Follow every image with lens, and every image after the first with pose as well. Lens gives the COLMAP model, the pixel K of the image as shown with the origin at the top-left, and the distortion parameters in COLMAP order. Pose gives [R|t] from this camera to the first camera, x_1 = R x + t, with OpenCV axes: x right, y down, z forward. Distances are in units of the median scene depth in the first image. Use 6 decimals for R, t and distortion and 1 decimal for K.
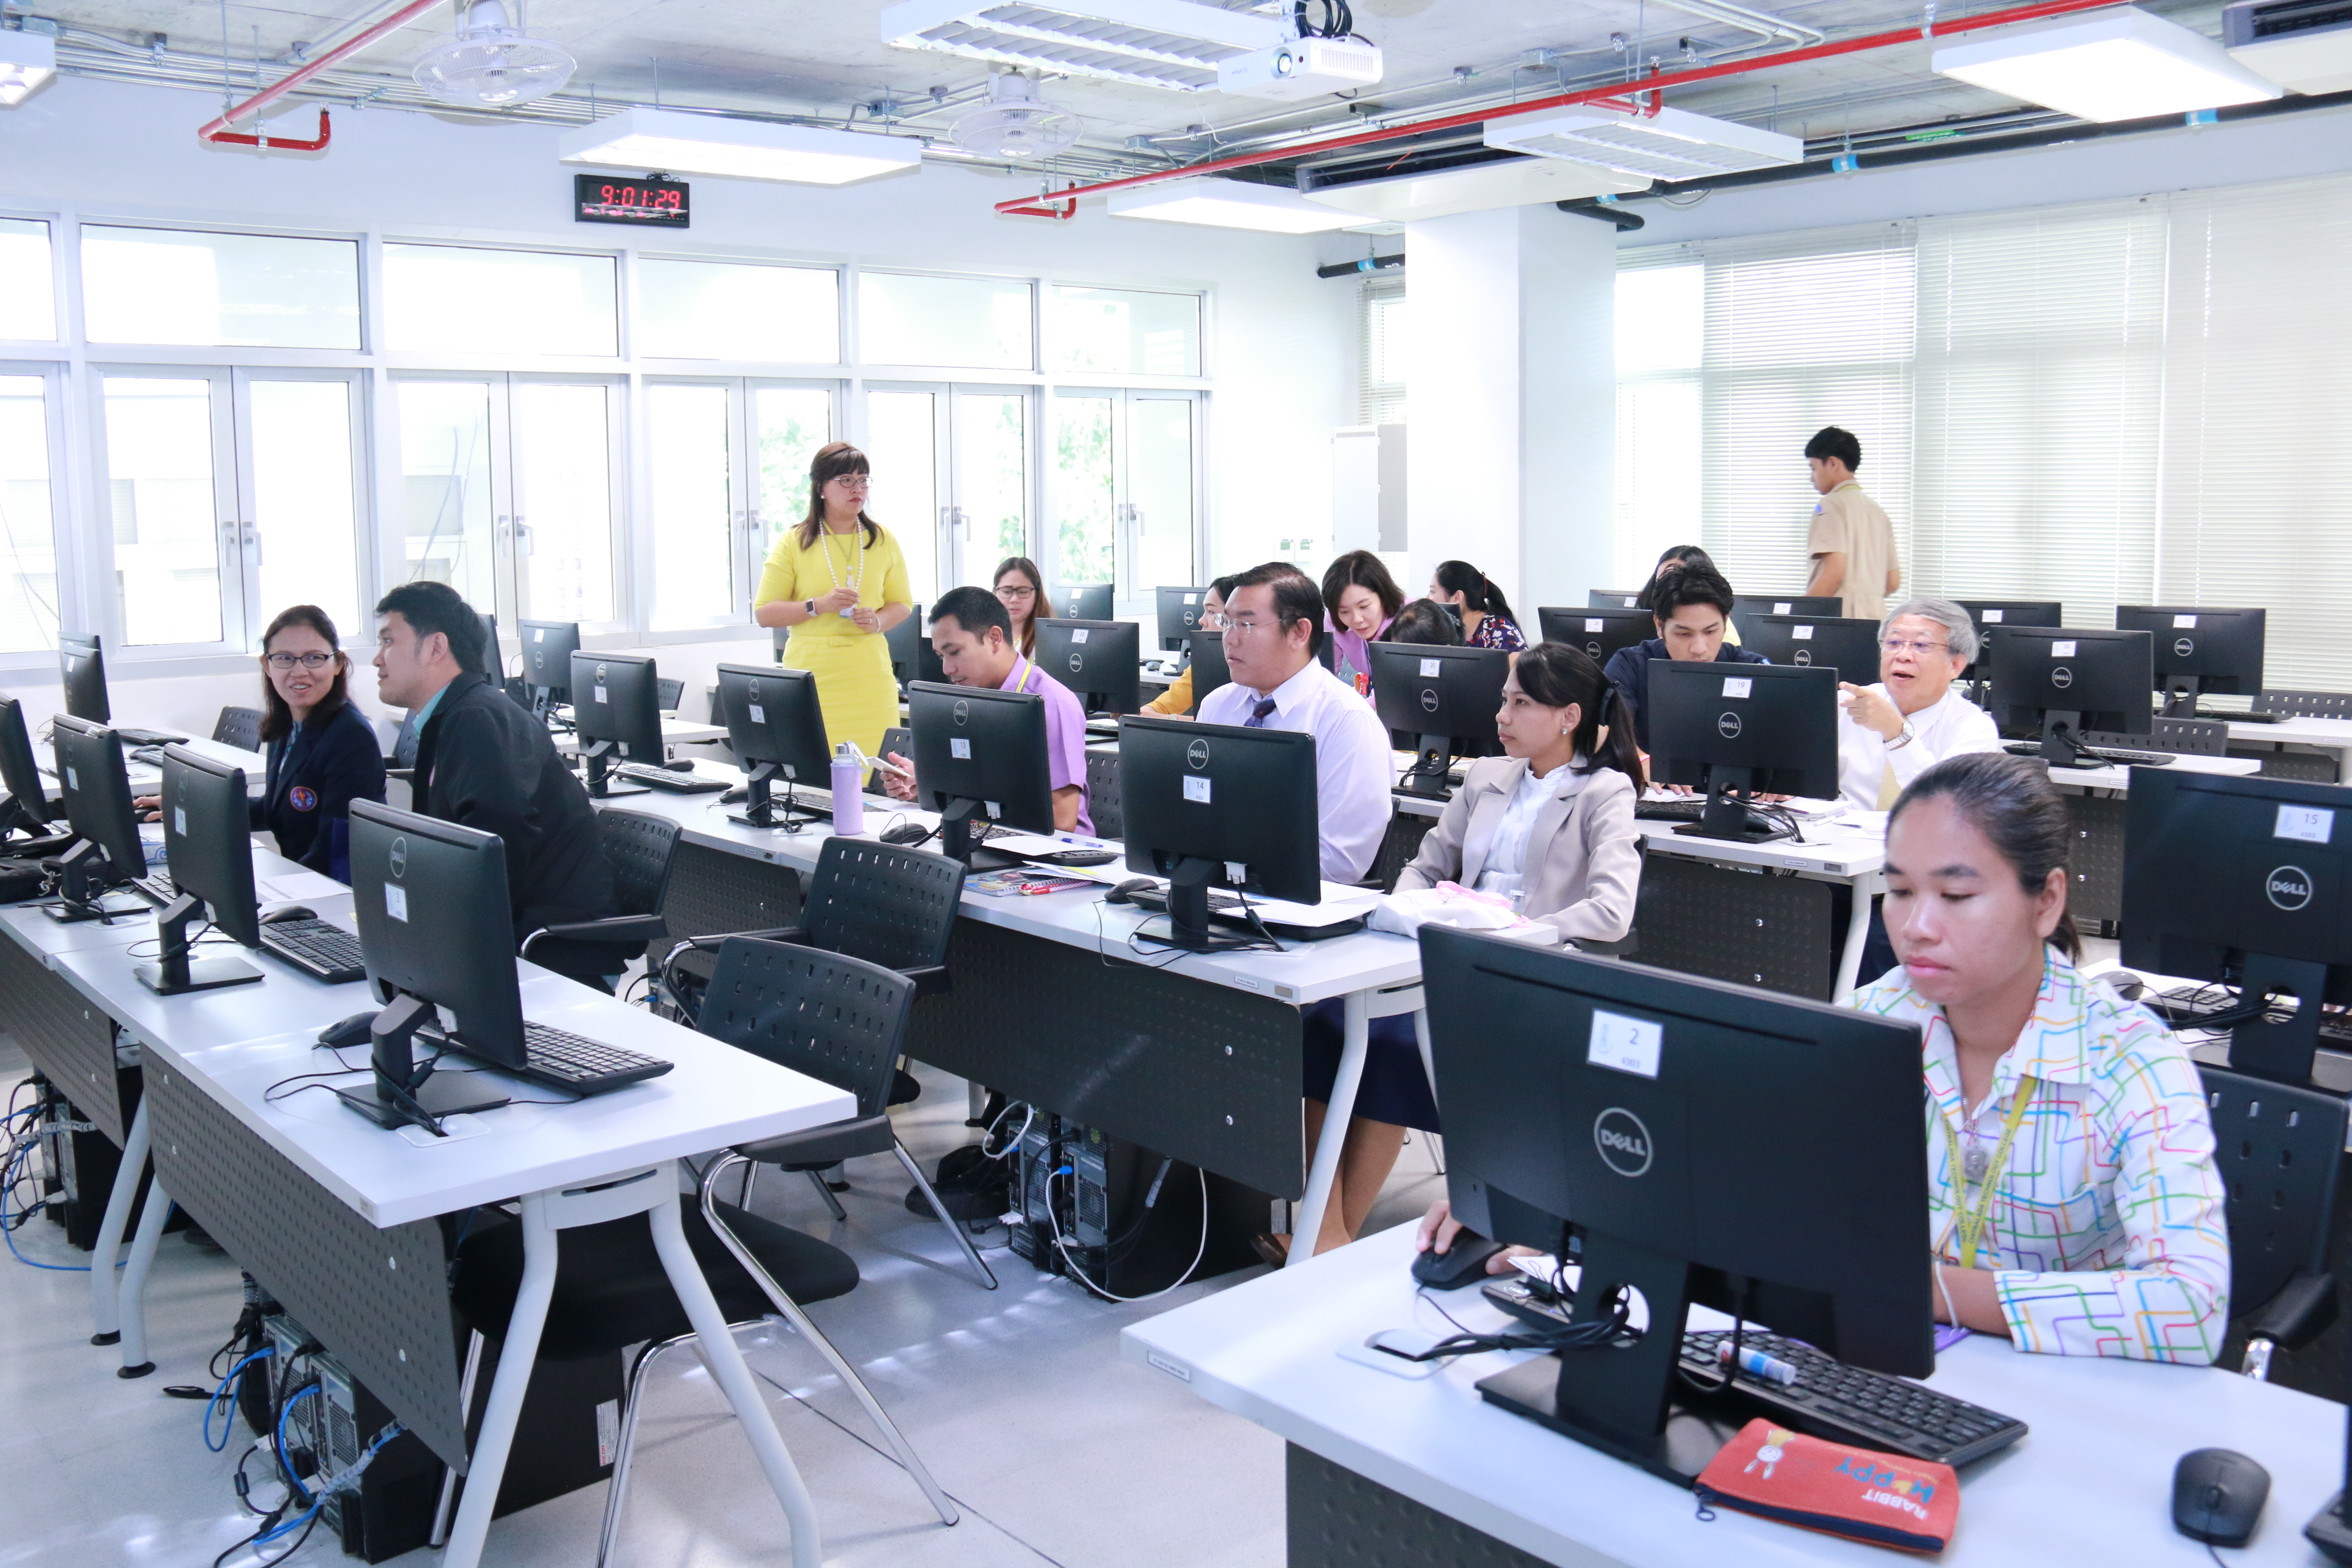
lens RADIAL K [[1968.1, 0, 1176.0], [0, 1968.1, 784.0], [0, 0, 1]] dist [-0.058770, 0.003381]
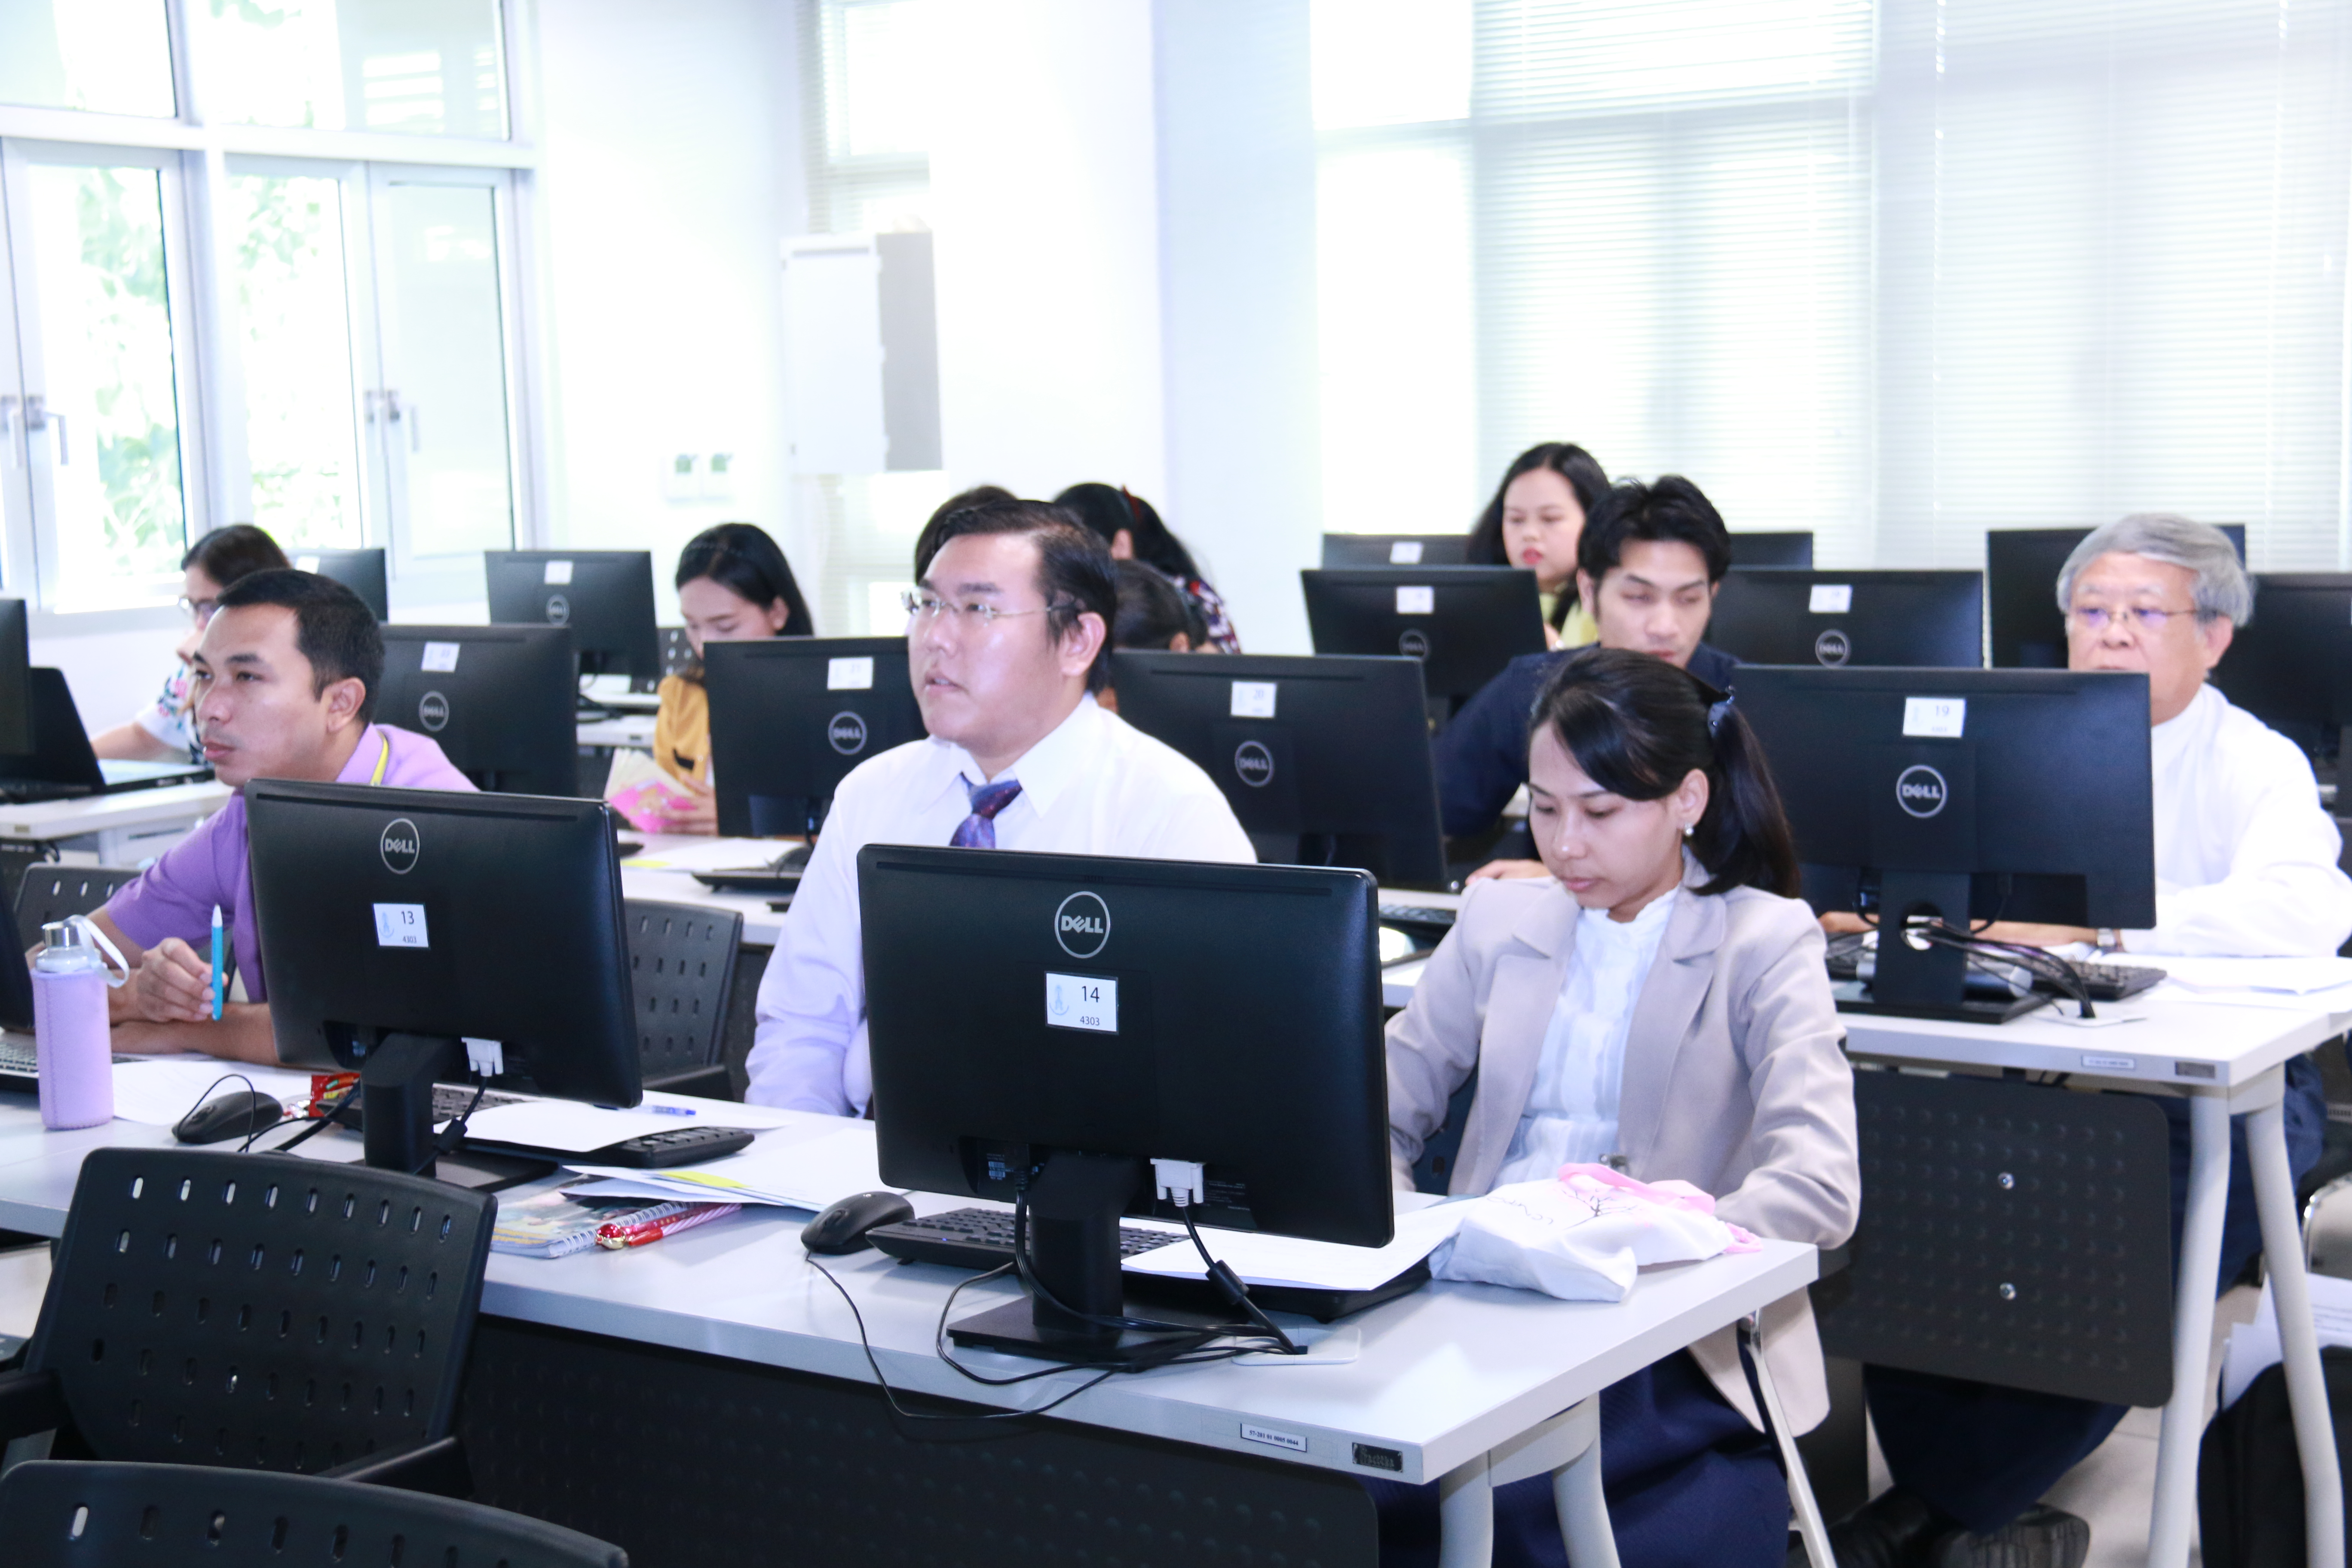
lens RADIAL K [[3501.3, 0, 1176.0], [0, 3501.3, 784.0], [0, 0, 1]] dist [0.302773, 0.031259]
pose [[0.973522, -0.045758, 0.223966, -0.120820], [0.052374, 0.998347, -0.023686, -0.022436], [-0.222512, 0.034789, 0.974309, 0.167806]]
